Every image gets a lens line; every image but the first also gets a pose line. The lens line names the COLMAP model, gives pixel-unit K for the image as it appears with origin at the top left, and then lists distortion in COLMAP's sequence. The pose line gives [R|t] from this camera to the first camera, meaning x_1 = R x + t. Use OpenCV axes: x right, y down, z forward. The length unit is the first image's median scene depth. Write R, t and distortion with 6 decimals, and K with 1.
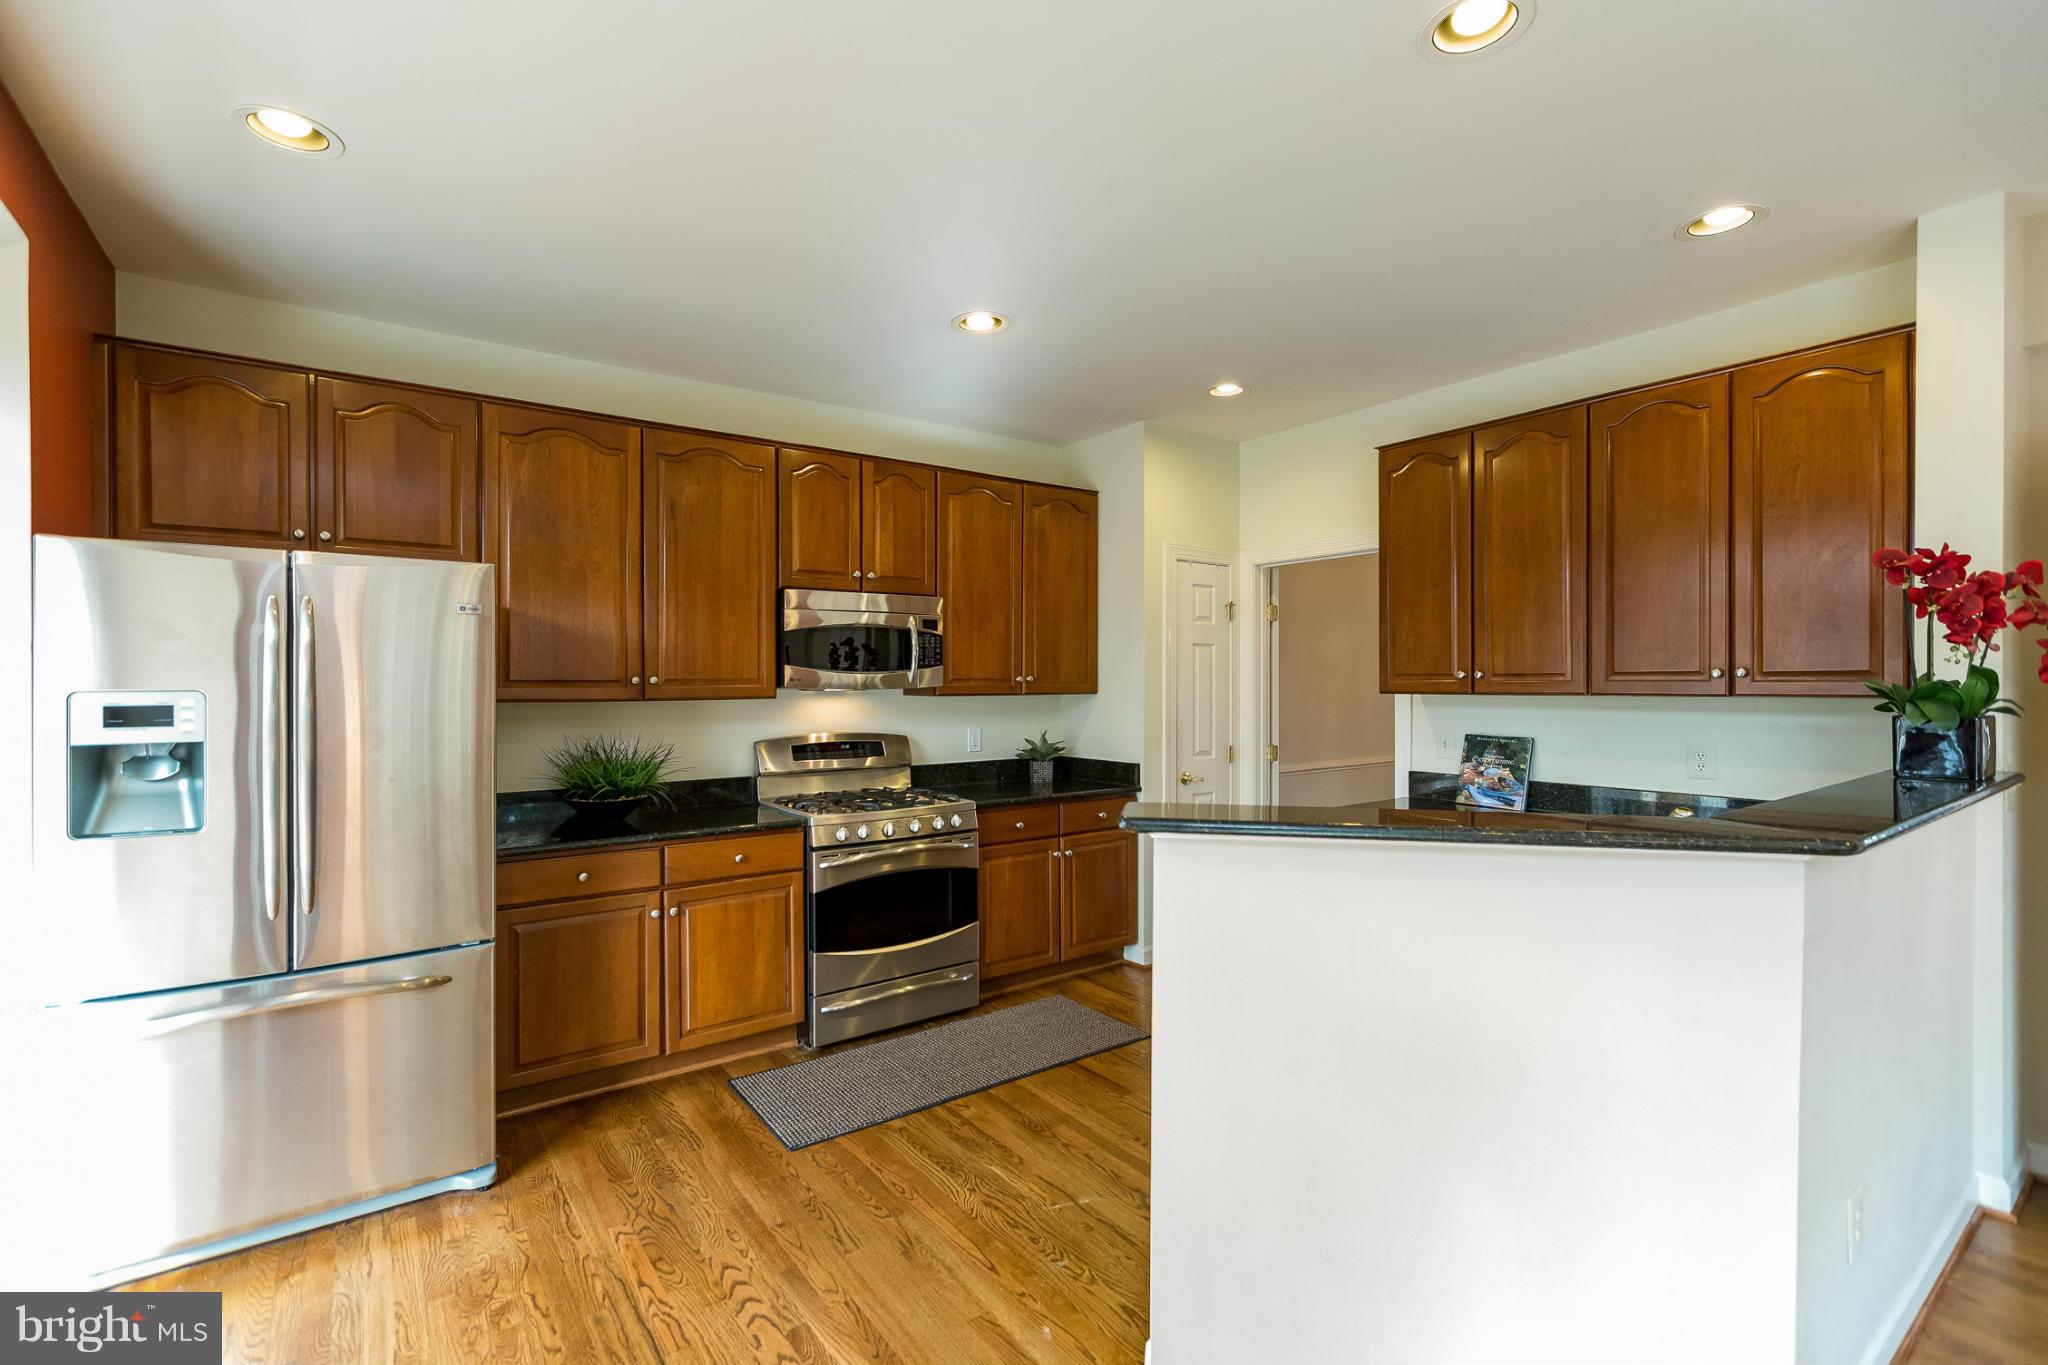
lens RADIAL K [[911.3, 0, 1024.0], [0, 911.3, 682.5], [0, 0, 1]] dist [0.000969, -0.000069]
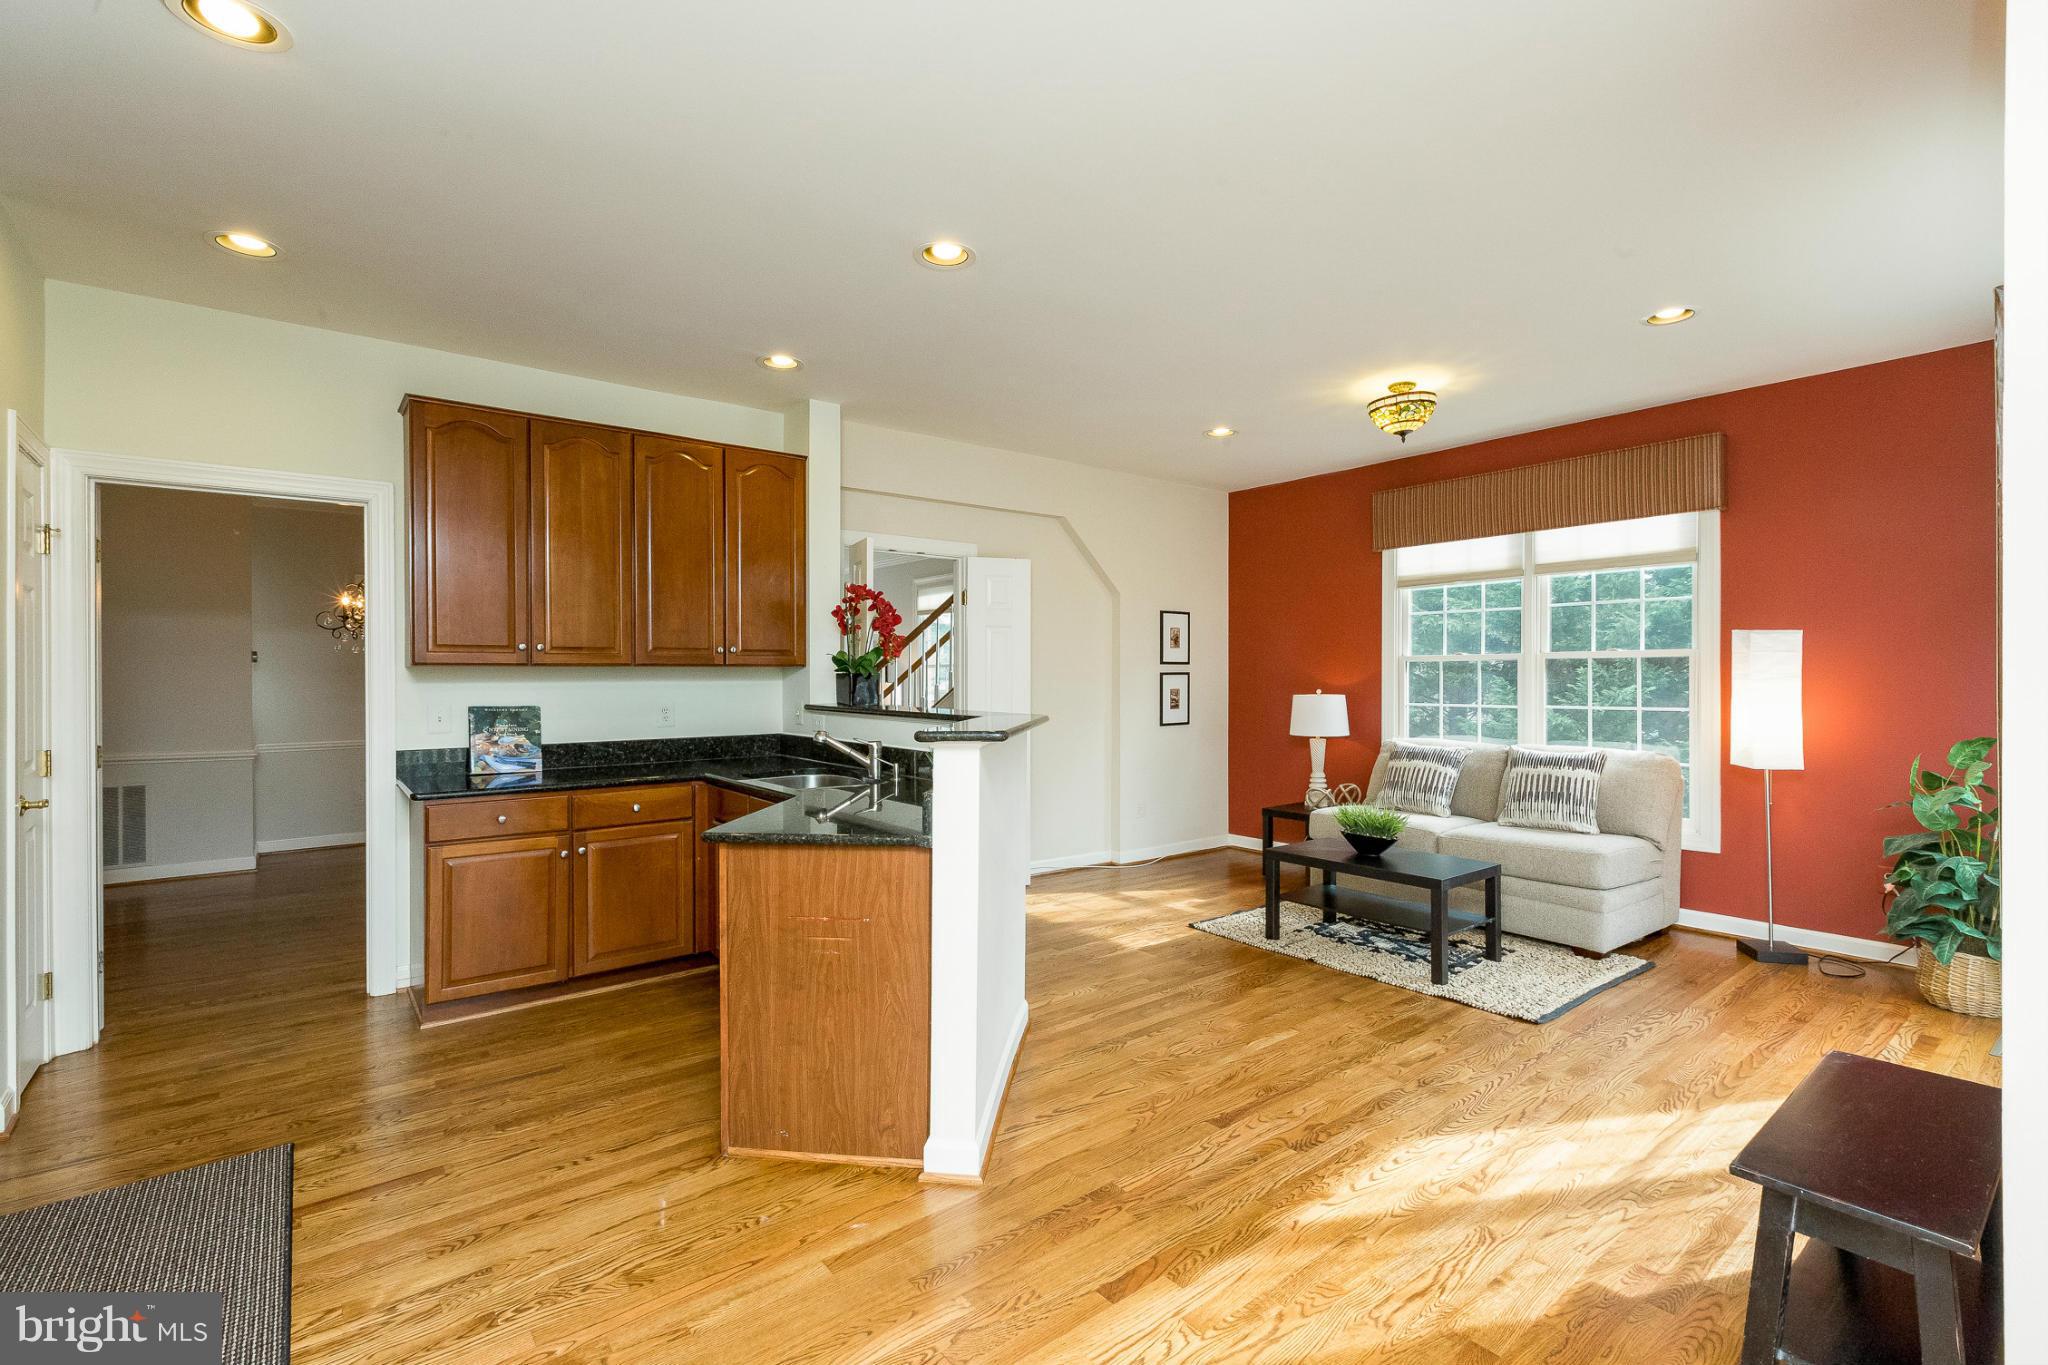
lens RADIAL K [[911.3, 0, 1024.0], [0, 911.3, 682.5], [0, 0, 1]] dist [0.000969, -0.000069]
pose [[-0.038201, -0.008907, 0.999230, -0.571860], [0.005286, 0.999944, 0.009115, 0.025124], [-0.999256, 0.005631, -0.038152, 0.444639]]
